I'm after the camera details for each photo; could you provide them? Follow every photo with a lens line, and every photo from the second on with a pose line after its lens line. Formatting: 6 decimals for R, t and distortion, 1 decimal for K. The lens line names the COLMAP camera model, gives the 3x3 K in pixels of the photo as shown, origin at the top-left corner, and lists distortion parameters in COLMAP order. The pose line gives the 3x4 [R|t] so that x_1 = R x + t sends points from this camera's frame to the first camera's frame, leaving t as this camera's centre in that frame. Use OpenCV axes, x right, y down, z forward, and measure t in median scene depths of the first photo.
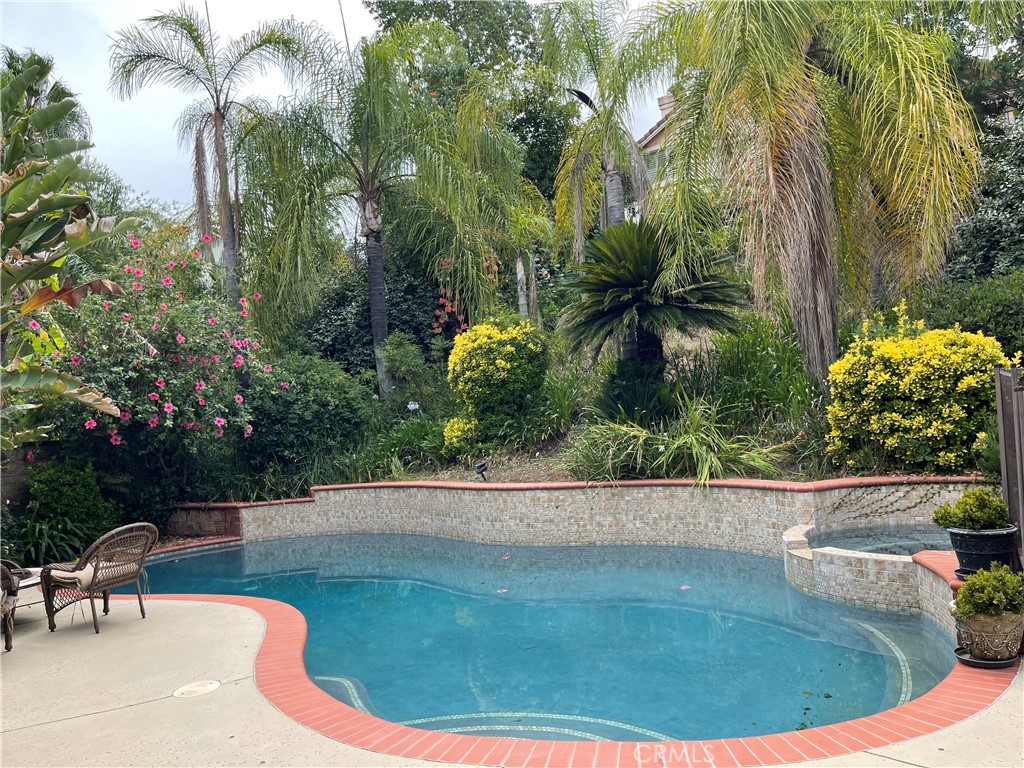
lens RADIAL K [[774.4, 0, 515.3], [0, 774.4, 388.6], [0, 0, 1]] dist [0.073824, -0.091351]
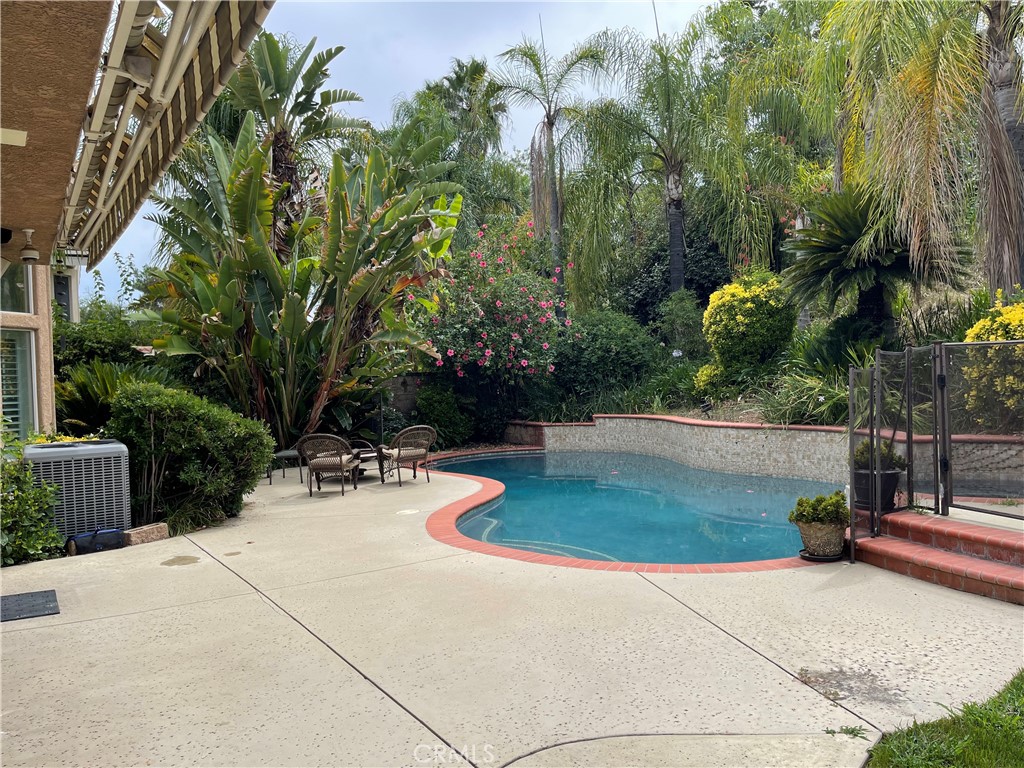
lens RADIAL K [[774.4, 0, 518.9], [0, 774.4, 385.3], [0, 0, 1]] dist [0.073824, -0.091351]
pose [[0.853147, 0.043029, -0.519892, 0.306593], [-0.000922, 0.996715, 0.080981, -0.027552], [0.521669, -0.068609, 0.850385, -0.163365]]
